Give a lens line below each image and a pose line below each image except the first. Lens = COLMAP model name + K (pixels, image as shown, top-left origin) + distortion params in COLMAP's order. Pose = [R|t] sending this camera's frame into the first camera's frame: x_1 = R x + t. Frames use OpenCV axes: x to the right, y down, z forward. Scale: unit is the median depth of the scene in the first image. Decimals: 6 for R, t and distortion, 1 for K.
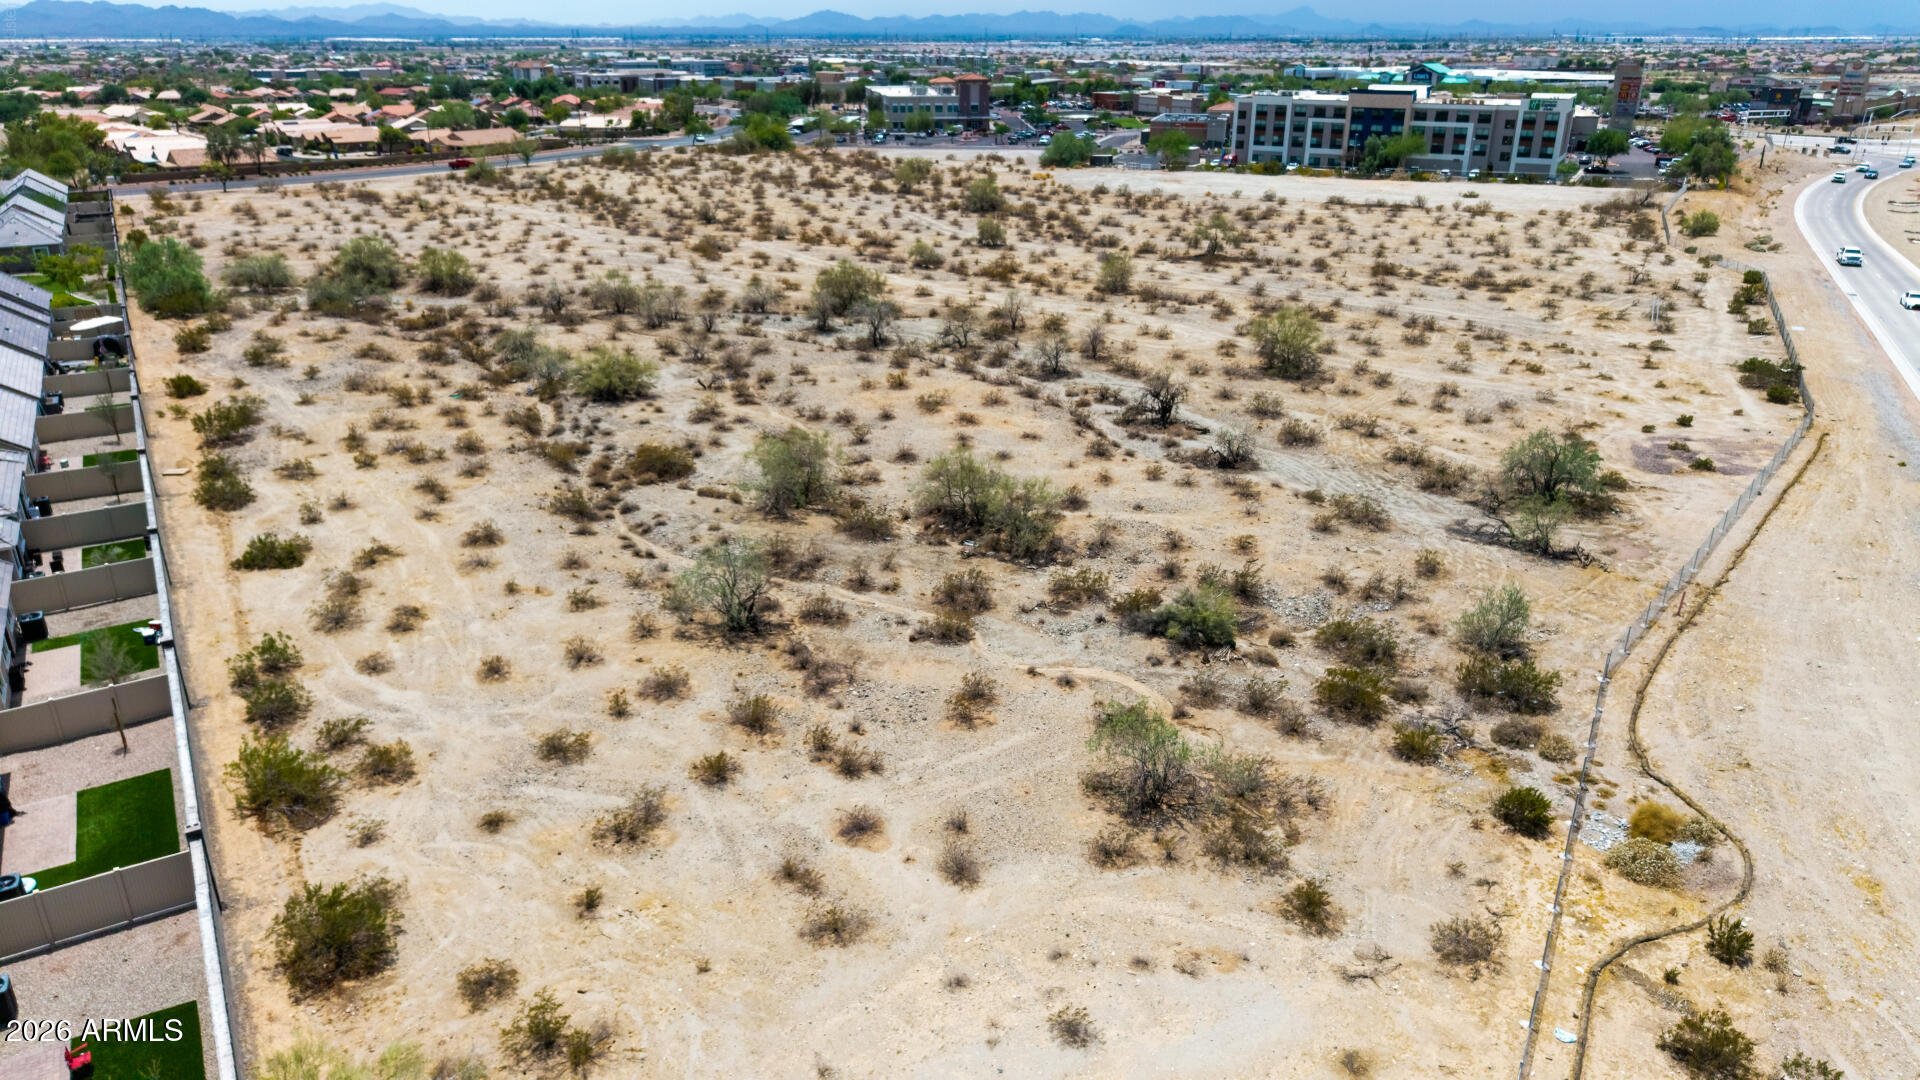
lens RADIAL K [[1283.8, 0, 967.7], [0, 1283.8, 534.2], [0, 0, 1]] dist [0.026256, -0.045935]
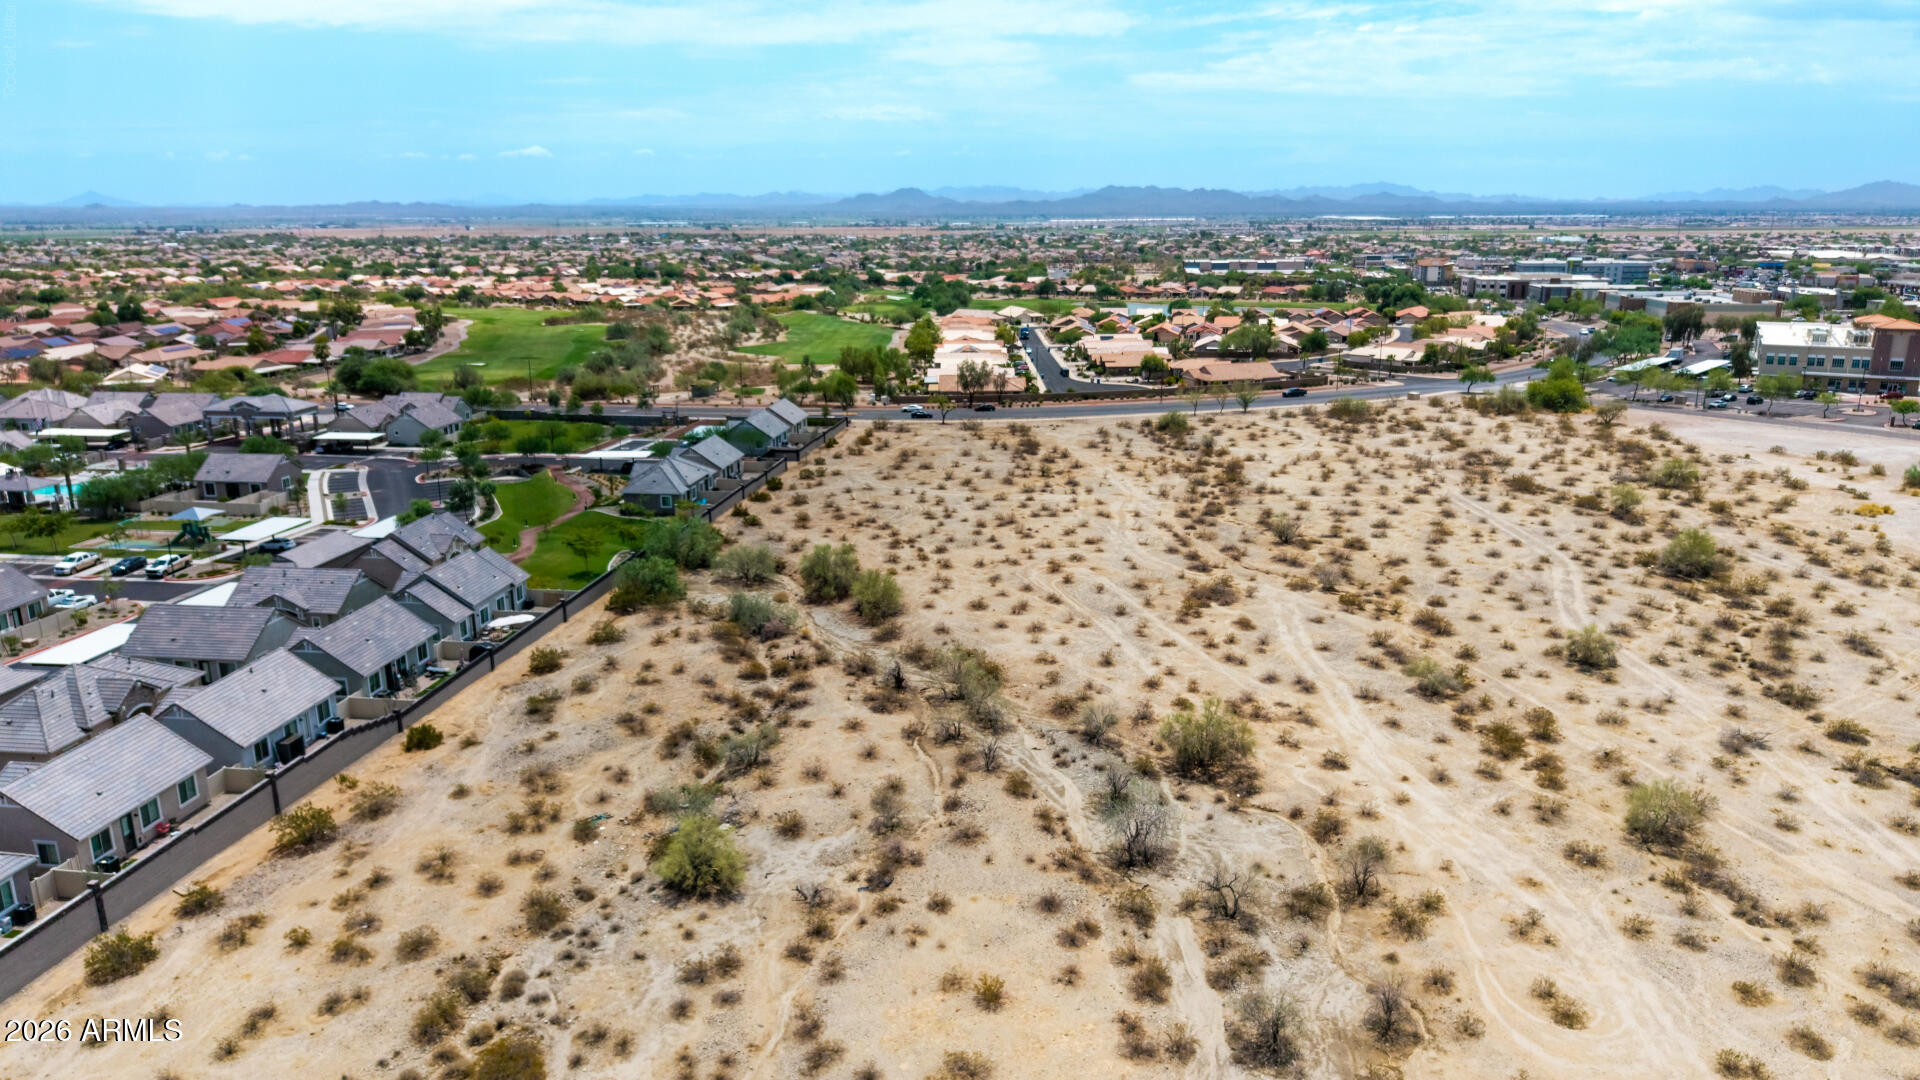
lens RADIAL K [[1306.9, 0, 965.8], [0, 1306.9, 538.7], [0, 0, 1]] dist [0.023893, -0.027518]
pose [[0.767604, 0.153709, -0.622220, 0.238574], [-0.229613, 0.972329, -0.043065, -0.236608], [0.598383, 0.175927, 0.781657, 0.325241]]
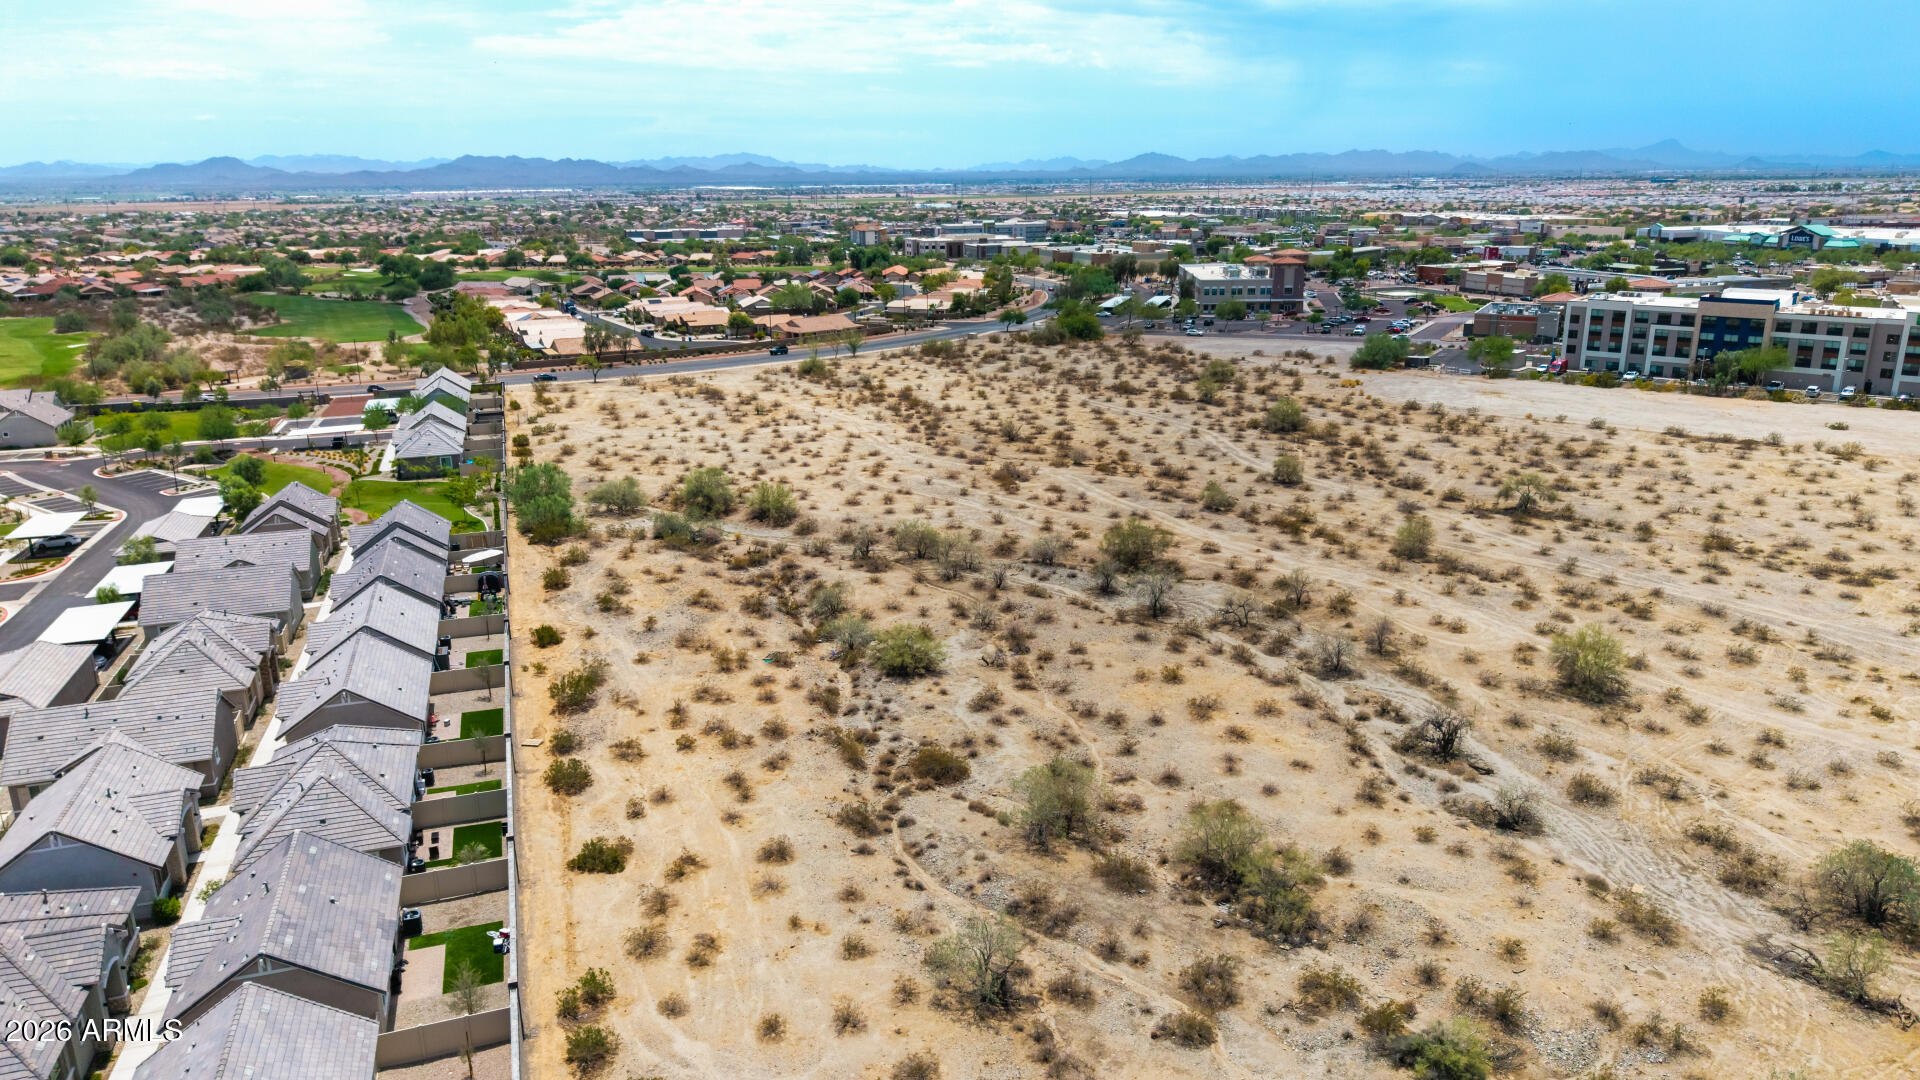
lens RADIAL K [[1306.9, 0, 965.8], [0, 1306.9, 538.7], [0, 0, 1]] dist [0.023893, -0.027518]
pose [[0.972138, 0.052594, -0.228435, 0.013137], [-0.075121, 0.993008, -0.091062, -0.091483], [0.222049, 0.105685, 0.969291, -0.043328]]
